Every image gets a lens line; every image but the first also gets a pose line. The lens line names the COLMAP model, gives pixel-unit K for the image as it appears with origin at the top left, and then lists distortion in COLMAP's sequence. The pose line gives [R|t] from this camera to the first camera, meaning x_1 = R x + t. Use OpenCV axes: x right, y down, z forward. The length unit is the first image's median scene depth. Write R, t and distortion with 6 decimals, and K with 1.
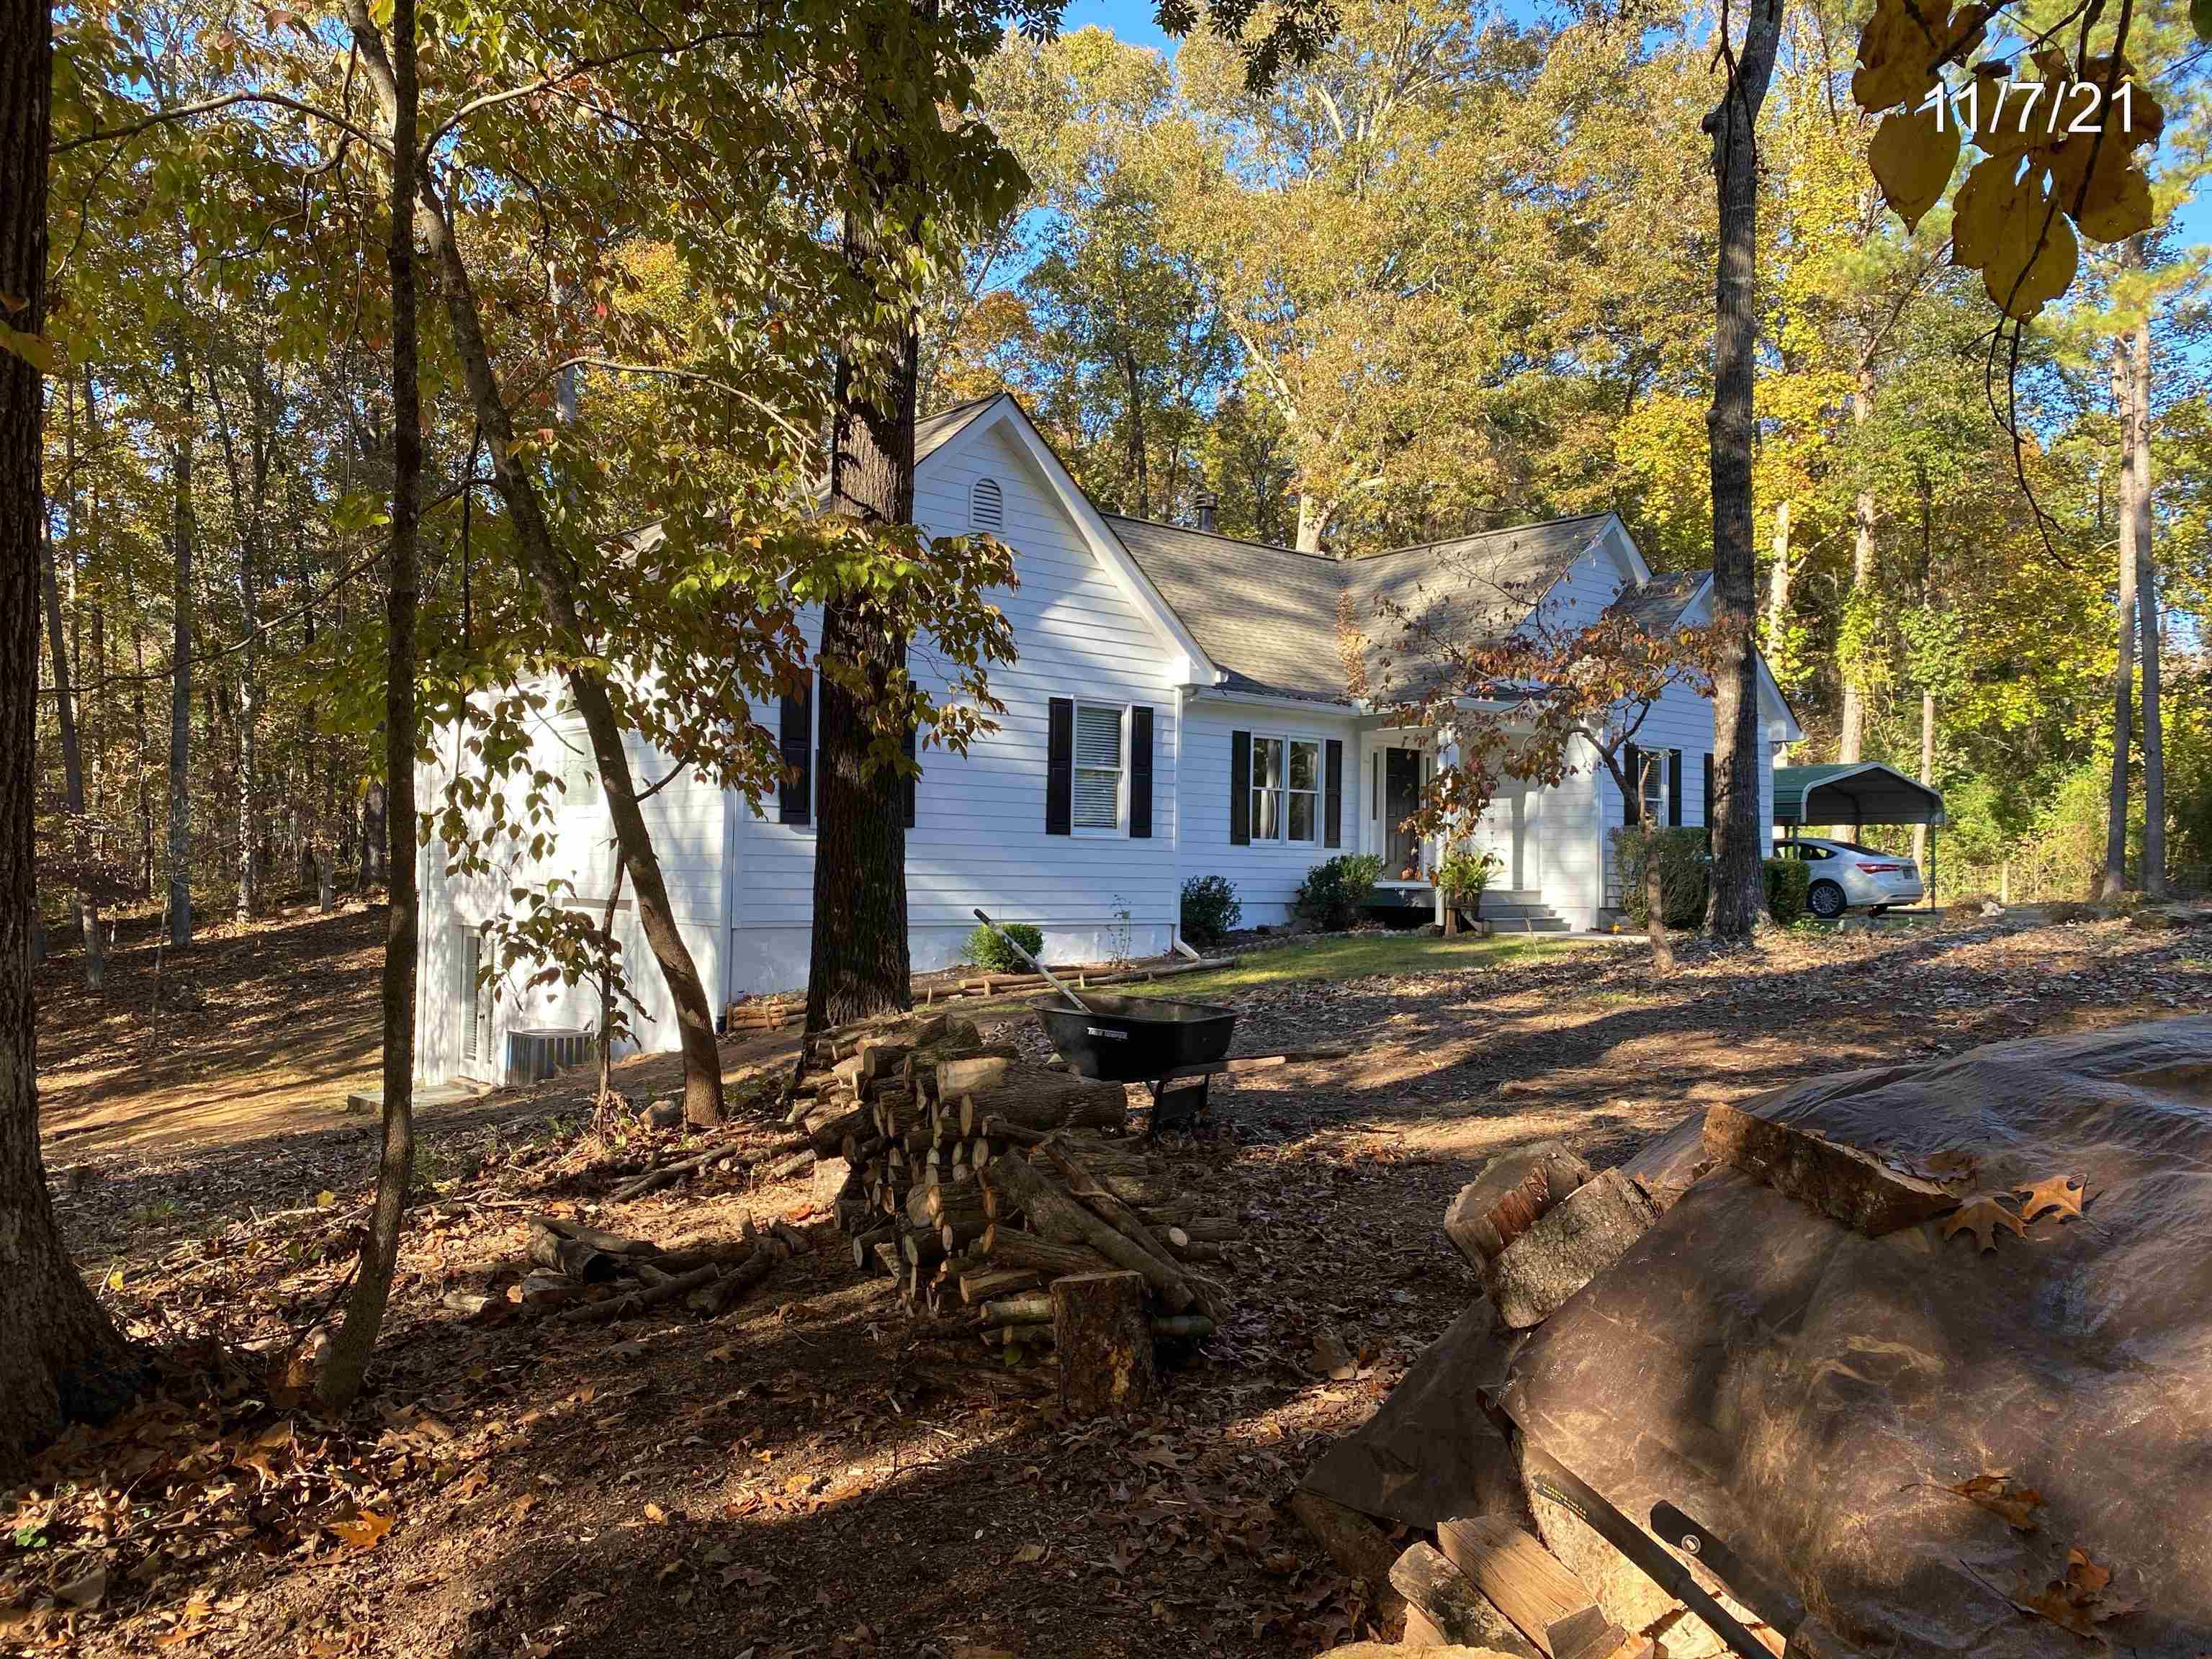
lens RADIAL K [[1685.3, 0, 1104.8], [0, 1685.3, 852.2], [0, 0, 1]] dist [0.073942, -0.095306]
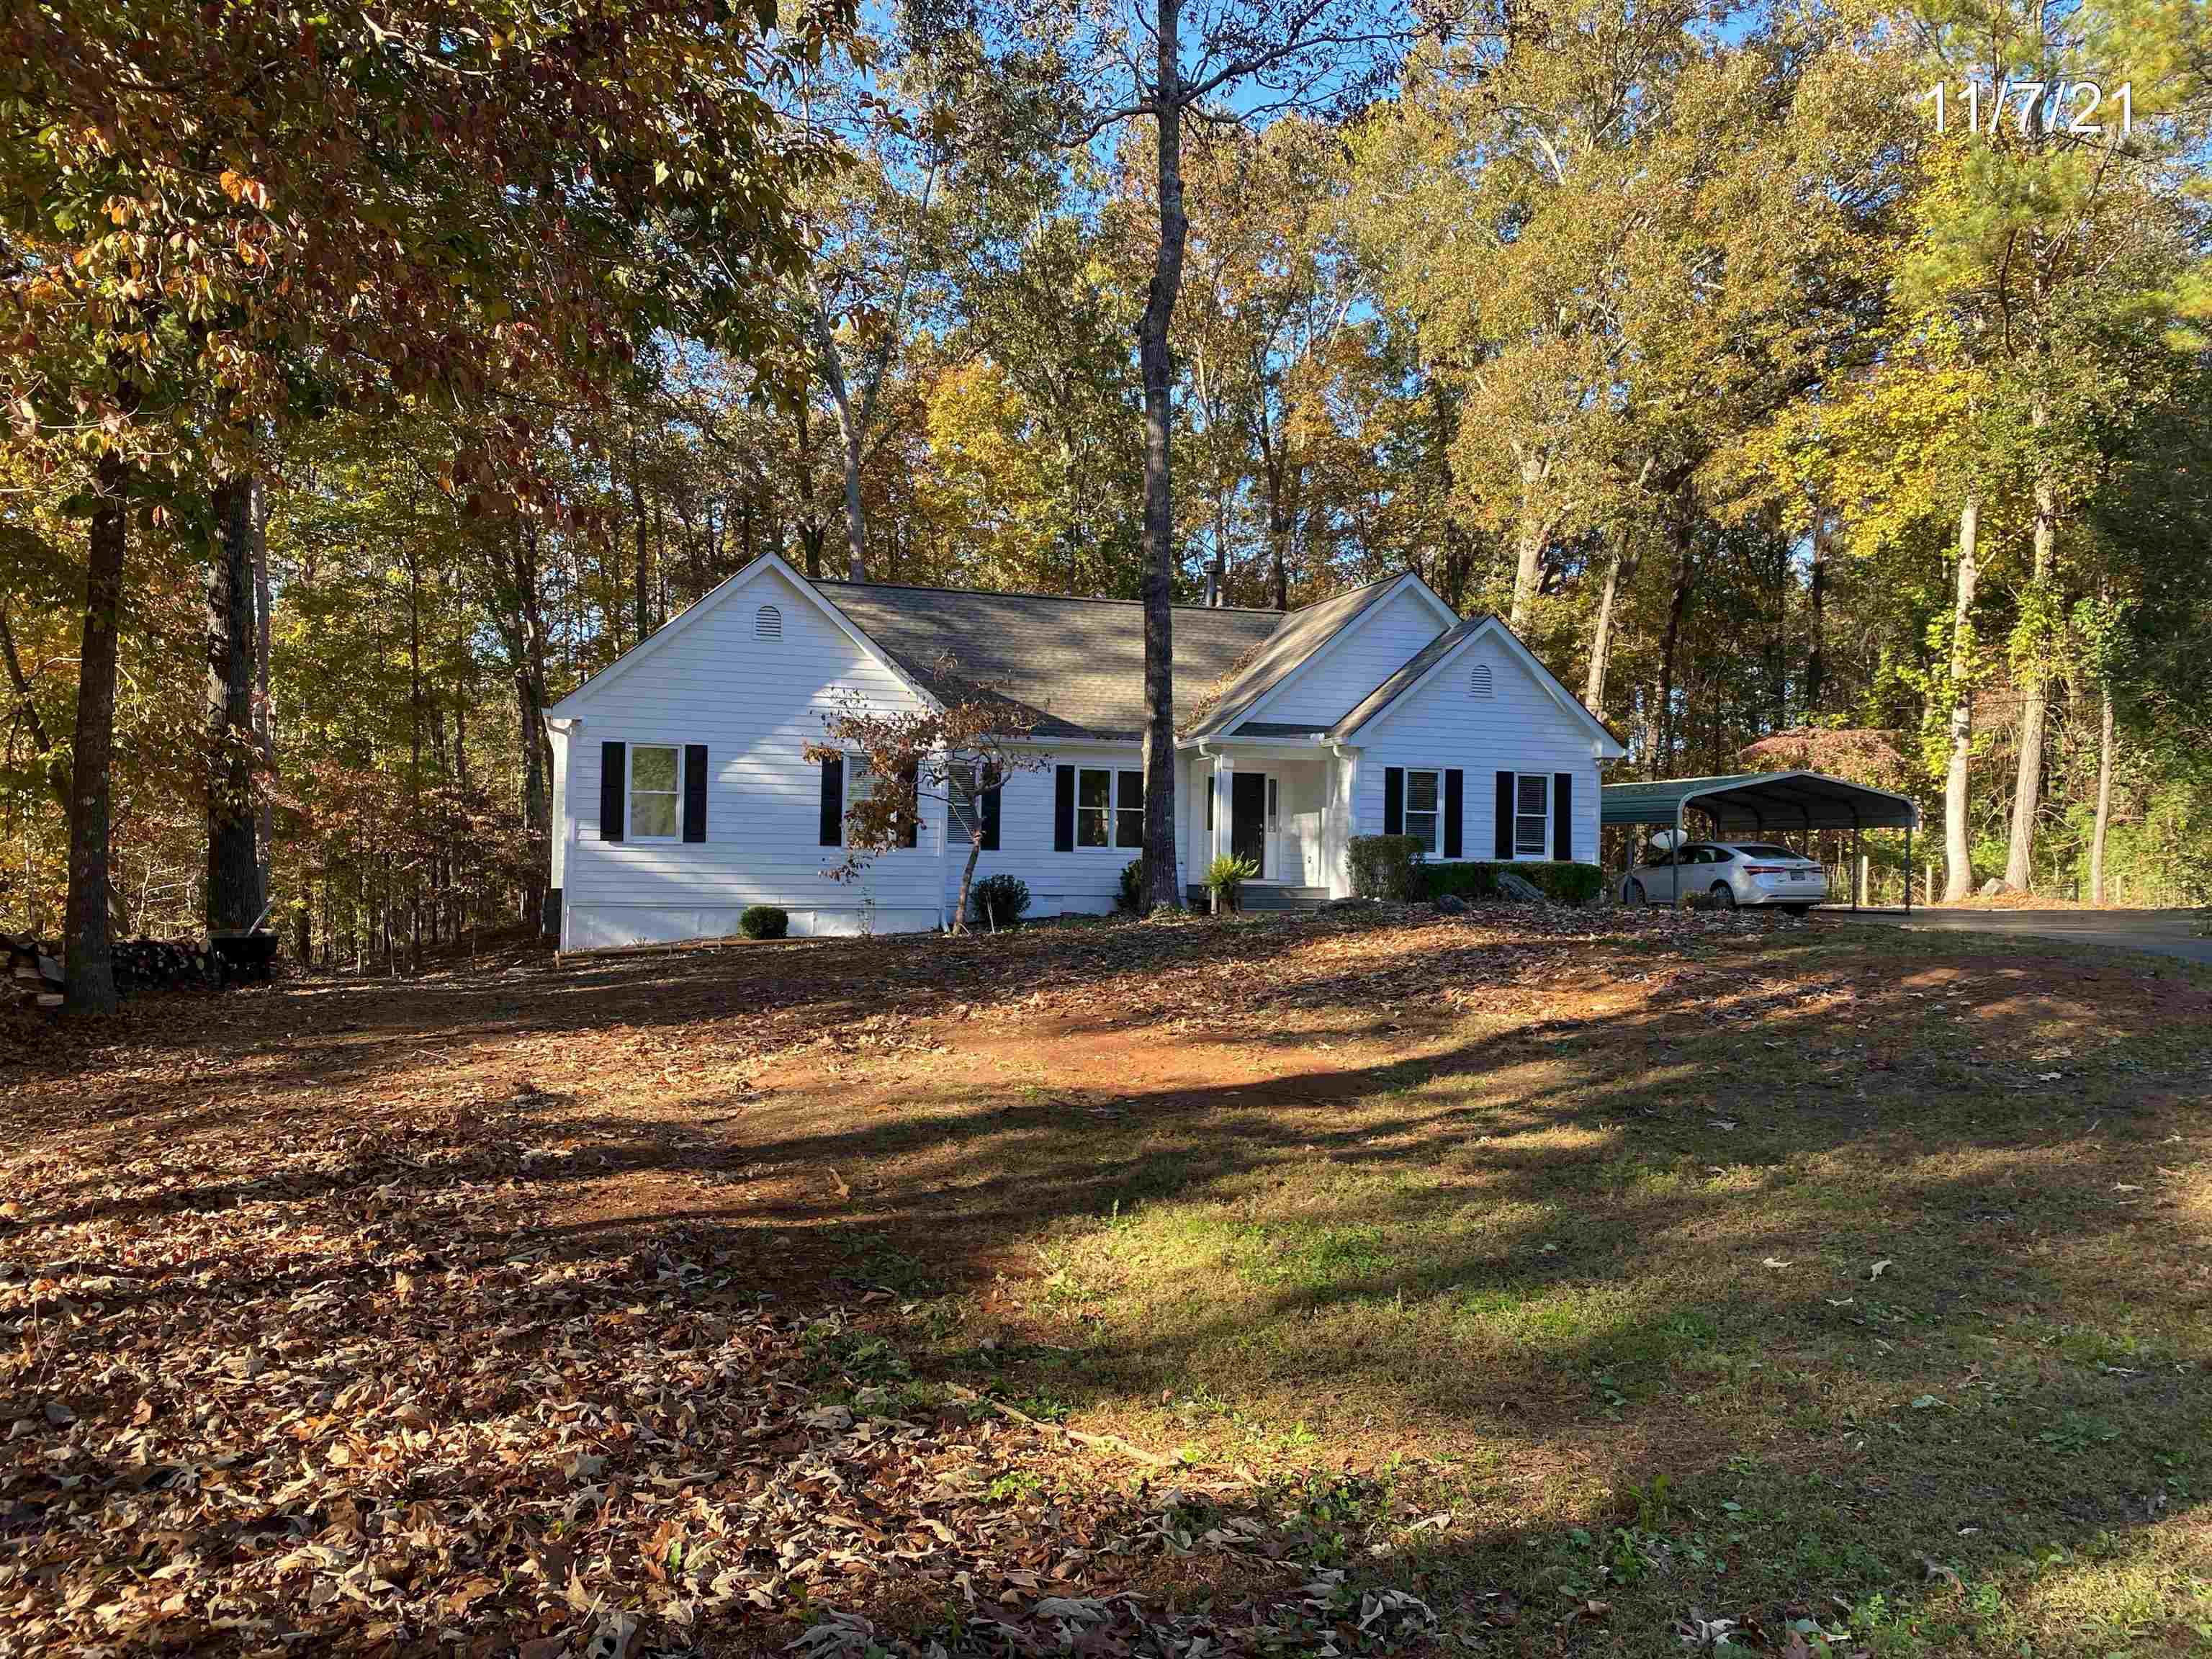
lens RADIAL K [[1685.3, 0, 1104.8], [0, 1685.3, 852.2], [0, 0, 1]] dist [0.073942, -0.095306]
pose [[0.917168, 0.000003, -0.398501, 0.639074], [0.001076, 0.999996, 0.002484, -0.006703], [0.398500, -0.002707, 0.917164, -0.199592]]
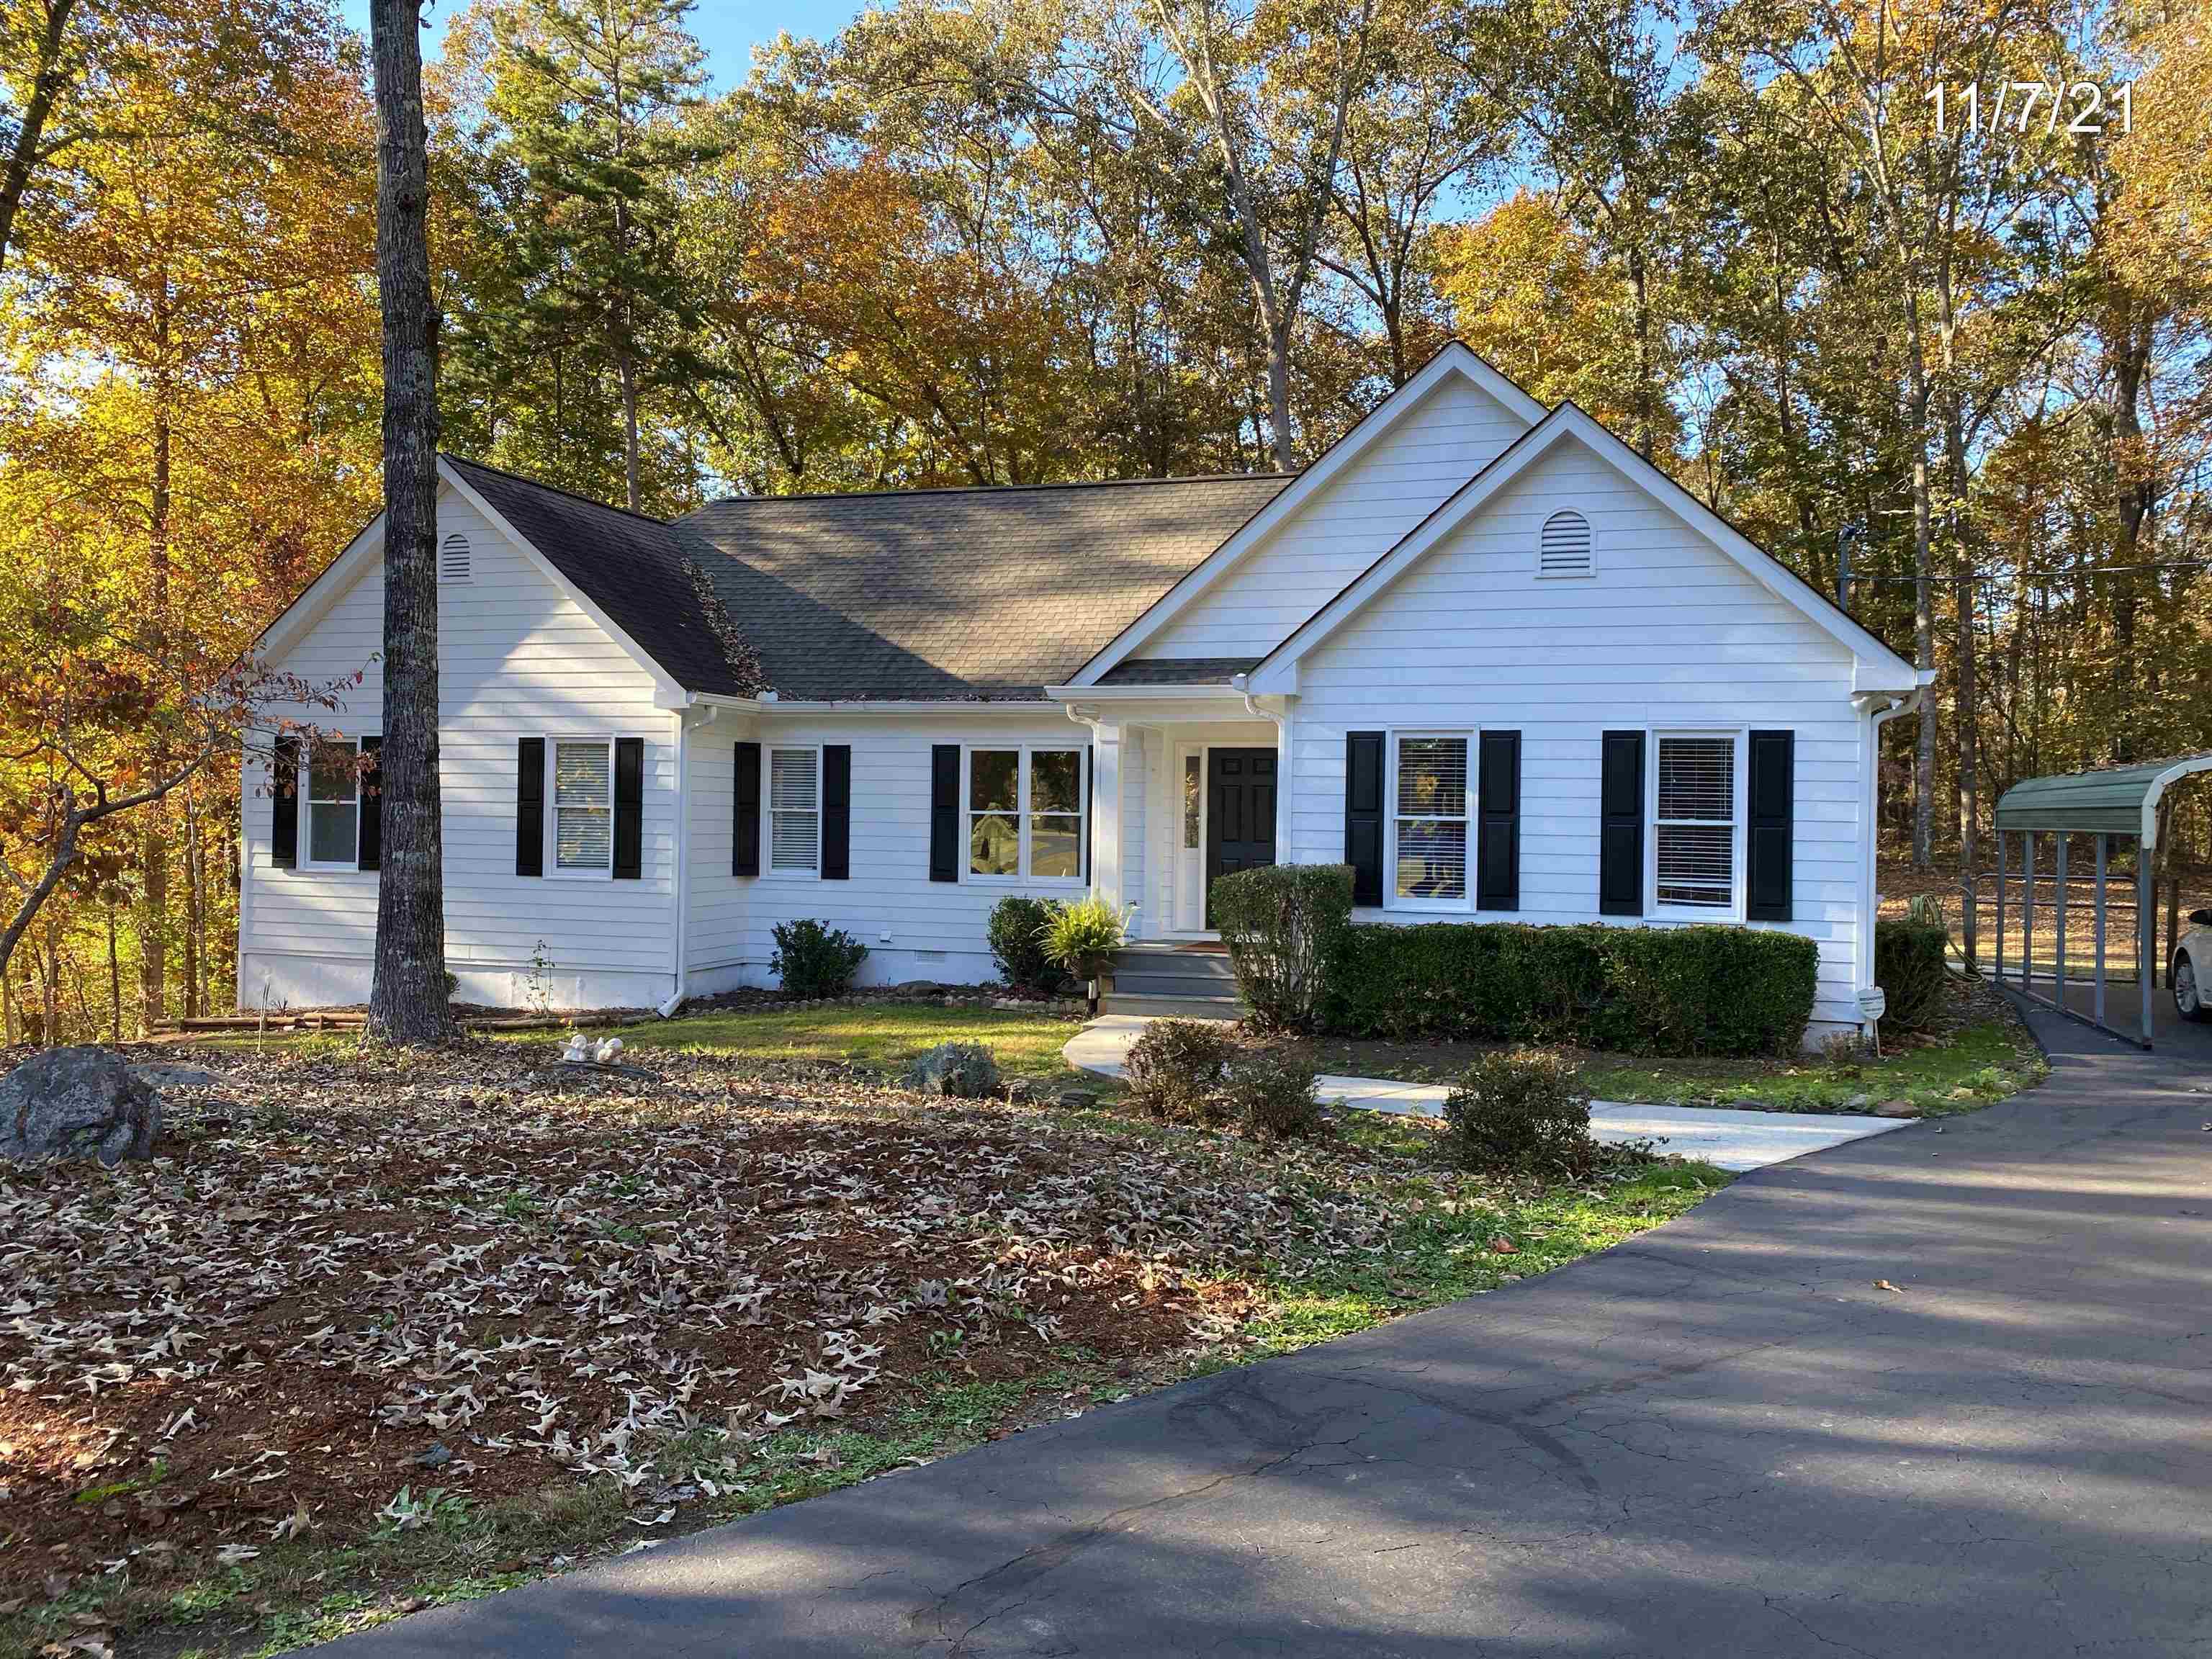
lens RADIAL K [[1685.3, 0, 1104.8], [0, 1685.3, 852.2], [0, 0, 1]] dist [0.073942, -0.095306]
pose [[0.546012, 0.011873, -0.837693, 0.827037], [0.006654, 0.999807, 0.018508, -0.033598], [0.837751, -0.015679, 0.545828, 0.613918]]
